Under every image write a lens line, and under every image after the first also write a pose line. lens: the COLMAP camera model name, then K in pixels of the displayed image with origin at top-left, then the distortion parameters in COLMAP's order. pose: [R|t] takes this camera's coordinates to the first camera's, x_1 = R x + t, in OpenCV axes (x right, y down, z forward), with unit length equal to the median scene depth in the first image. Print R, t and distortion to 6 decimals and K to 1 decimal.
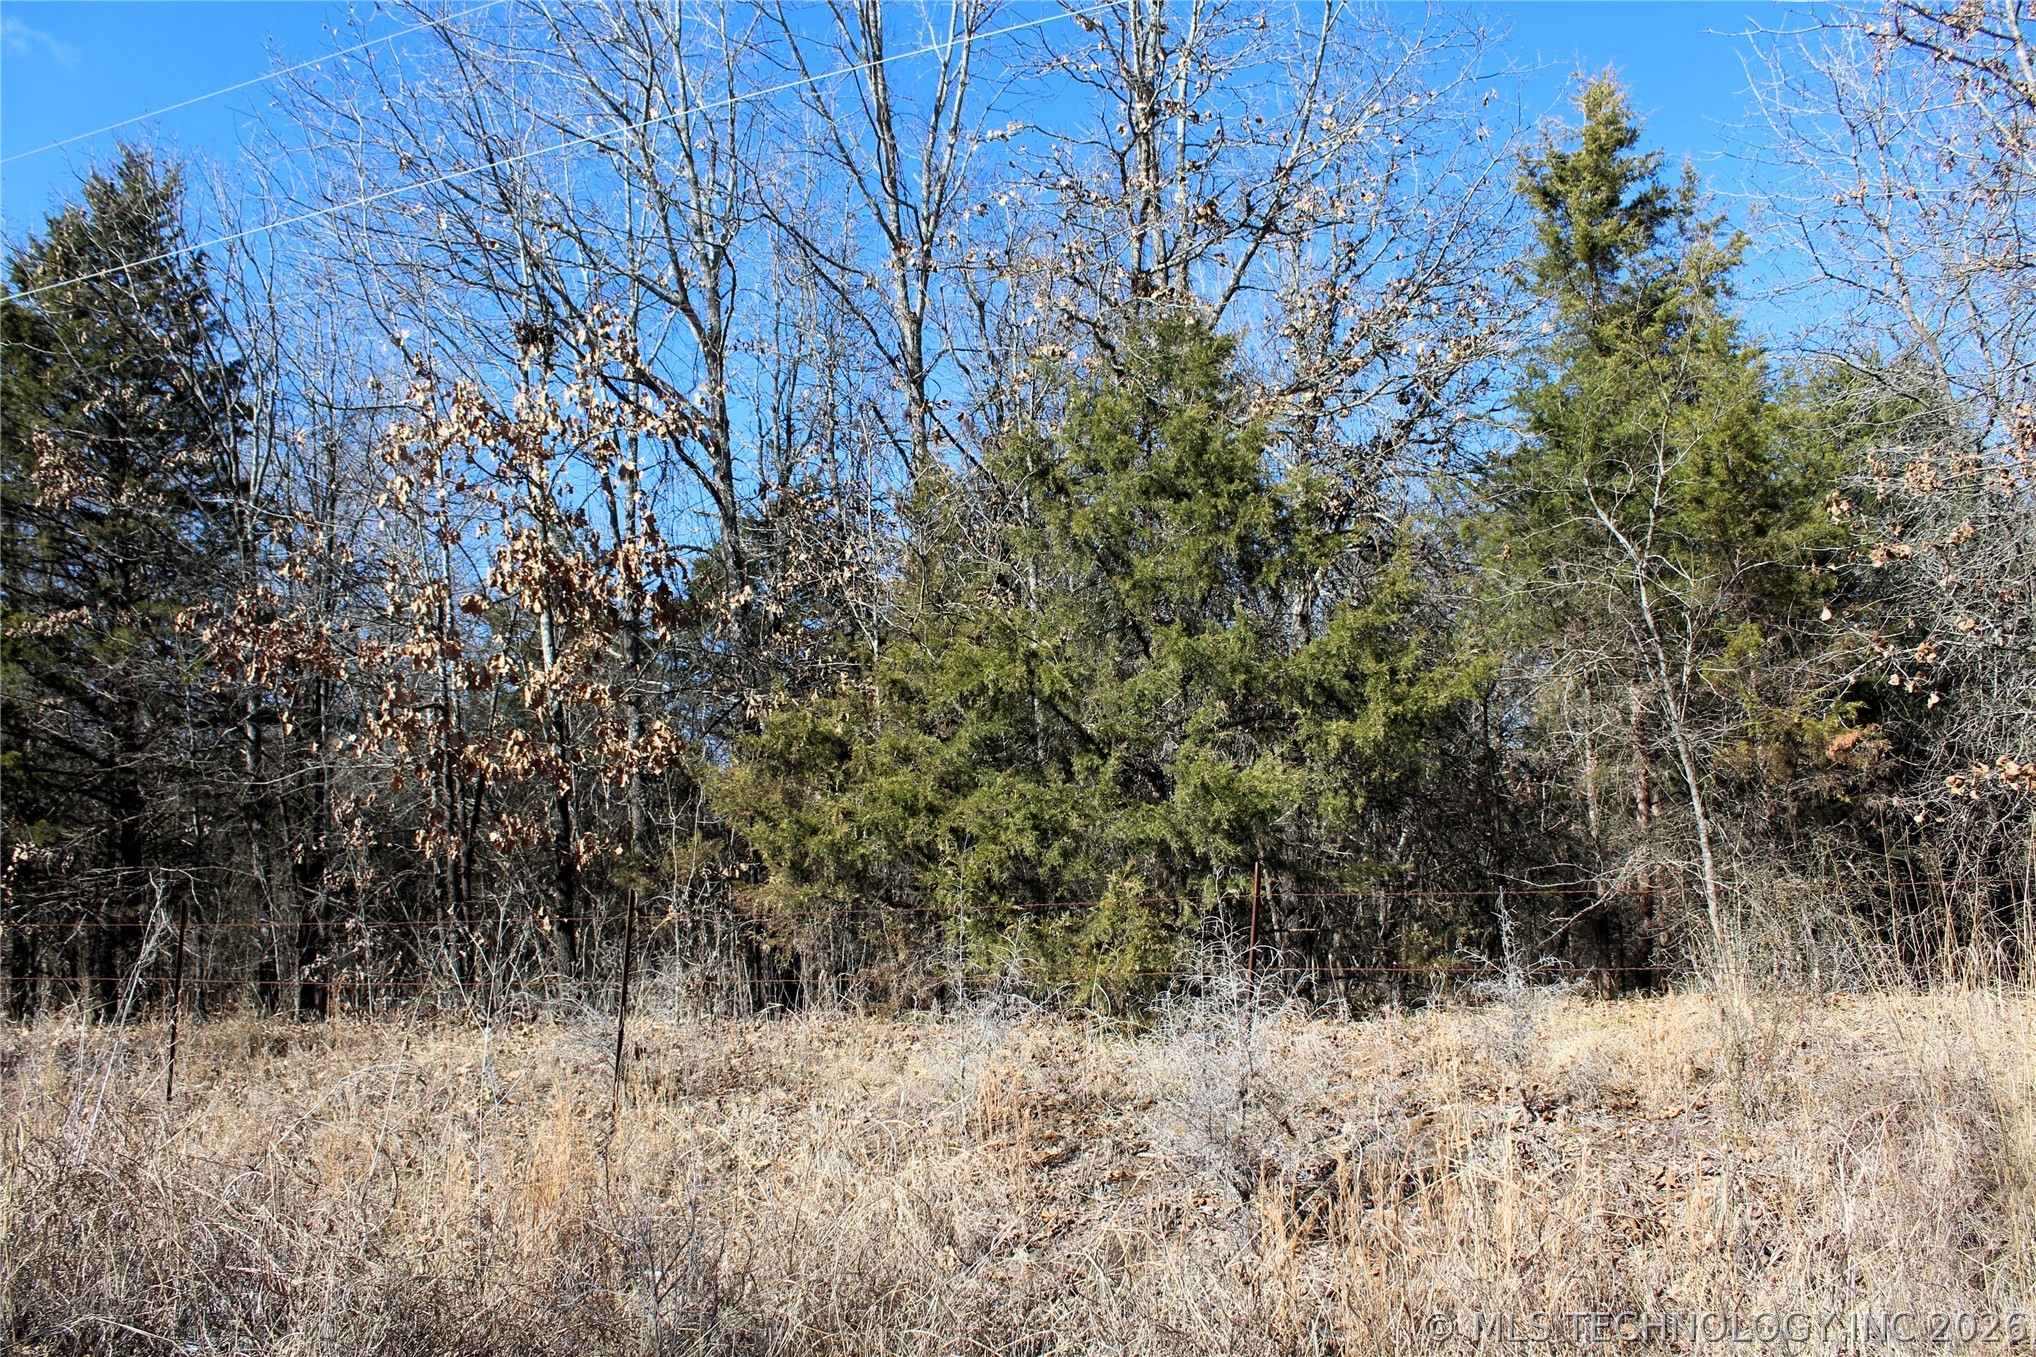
lens RADIAL K [[1701.8, 0, 1000.9], [0, 1701.8, 677.9], [0, 0, 1]] dist [-0.155750, 0.133863]
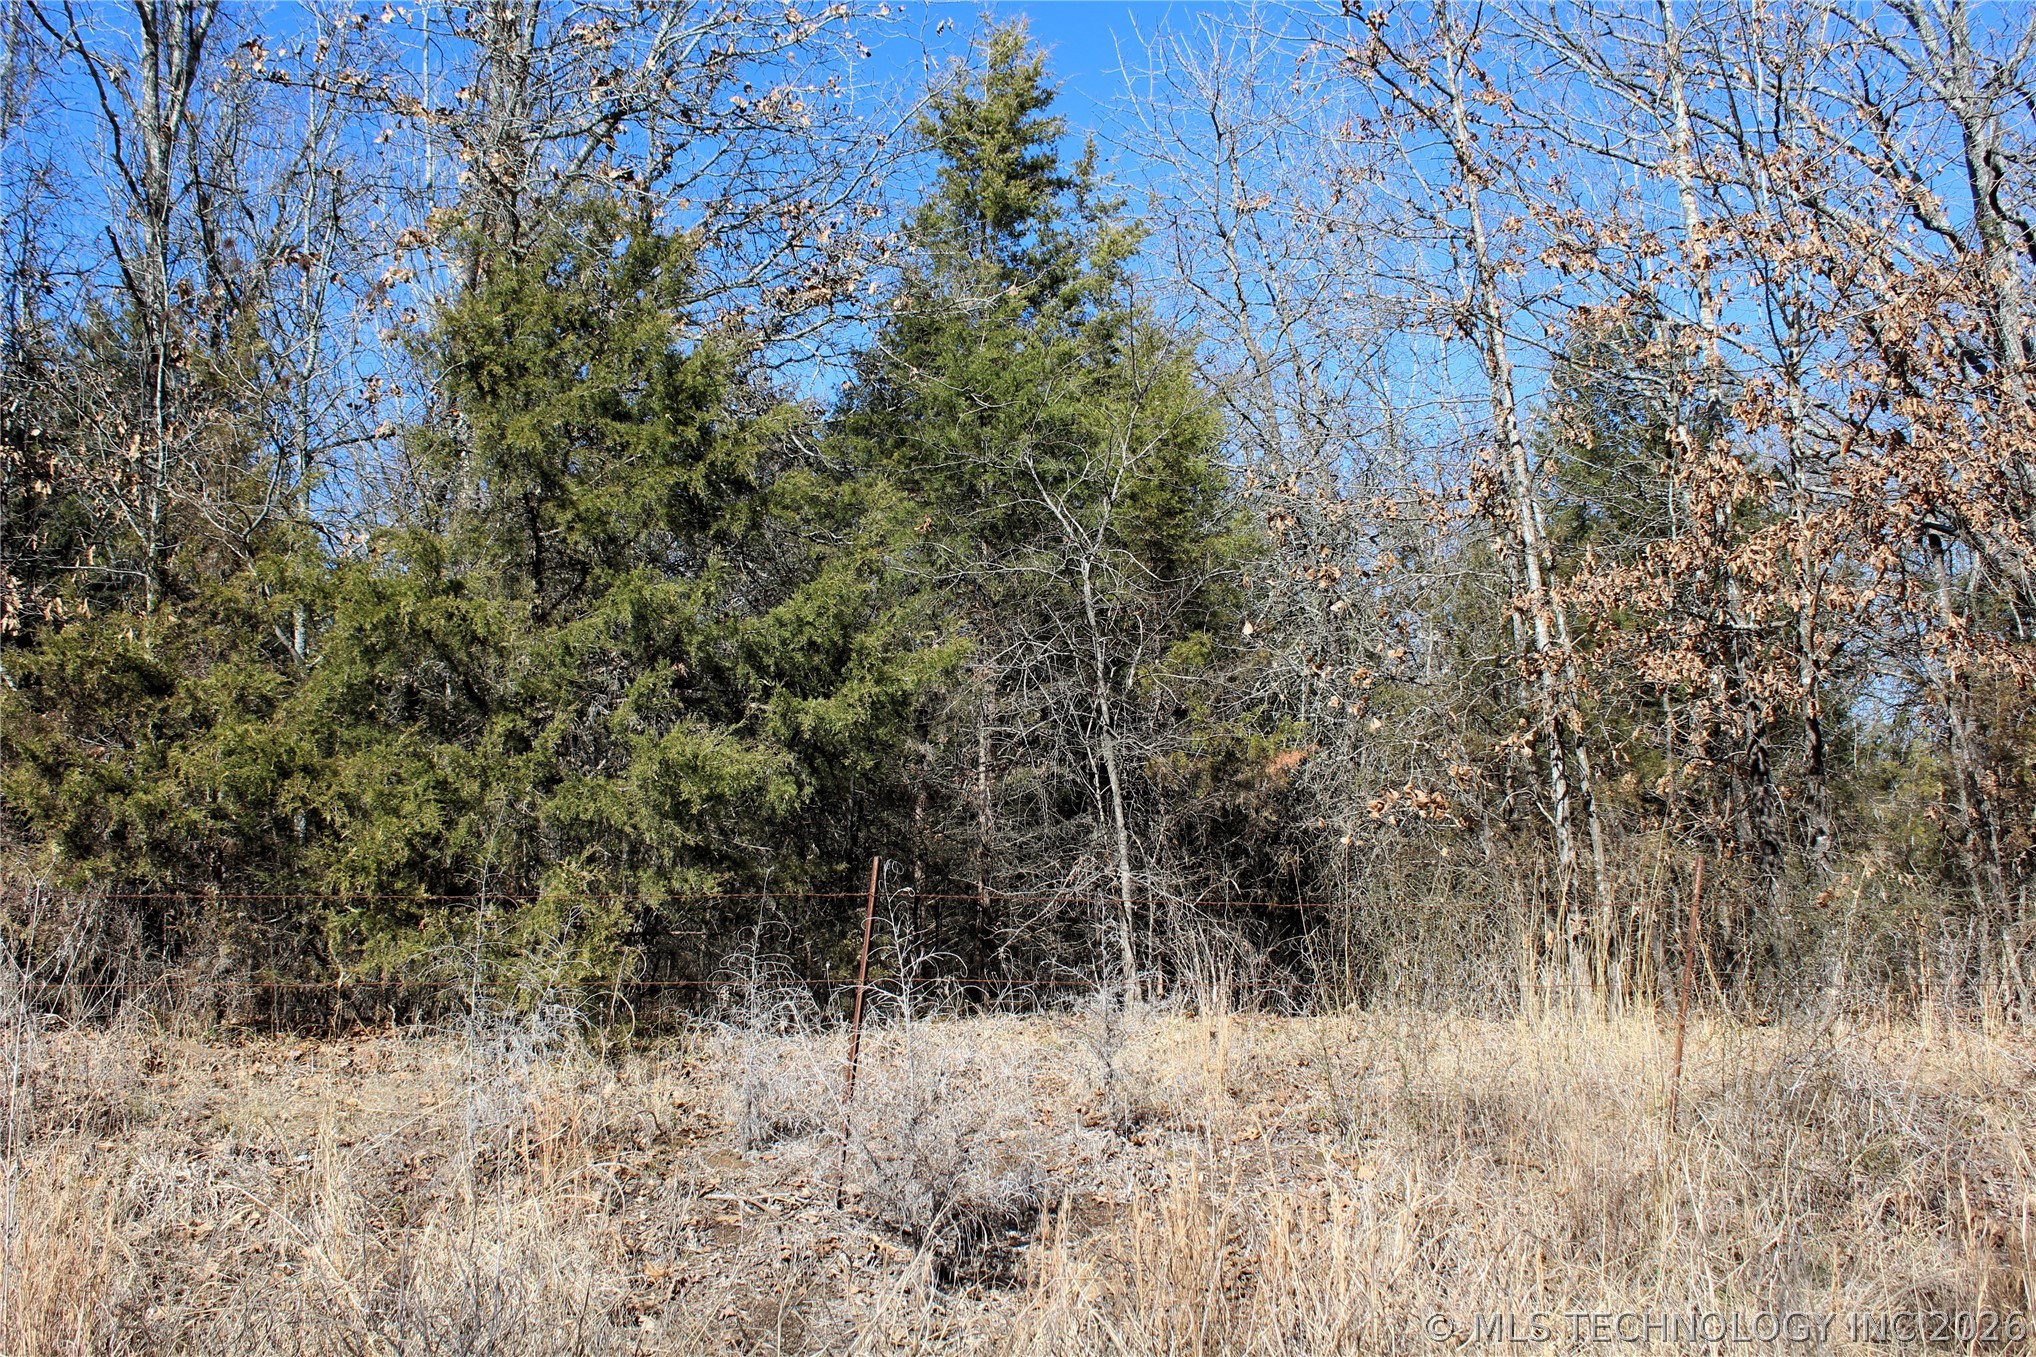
lens RADIAL K [[1960.5, 0, 1019.3], [0, 1960.5, 678.8], [0, 0, 1]] dist [-0.107456, 0.000000]
pose [[0.862347, 0.082394, 0.499568, -0.168227], [-0.090440, 0.995869, -0.008133, 0.010817], [-0.498175, -0.038167, 0.866236, 0.048236]]
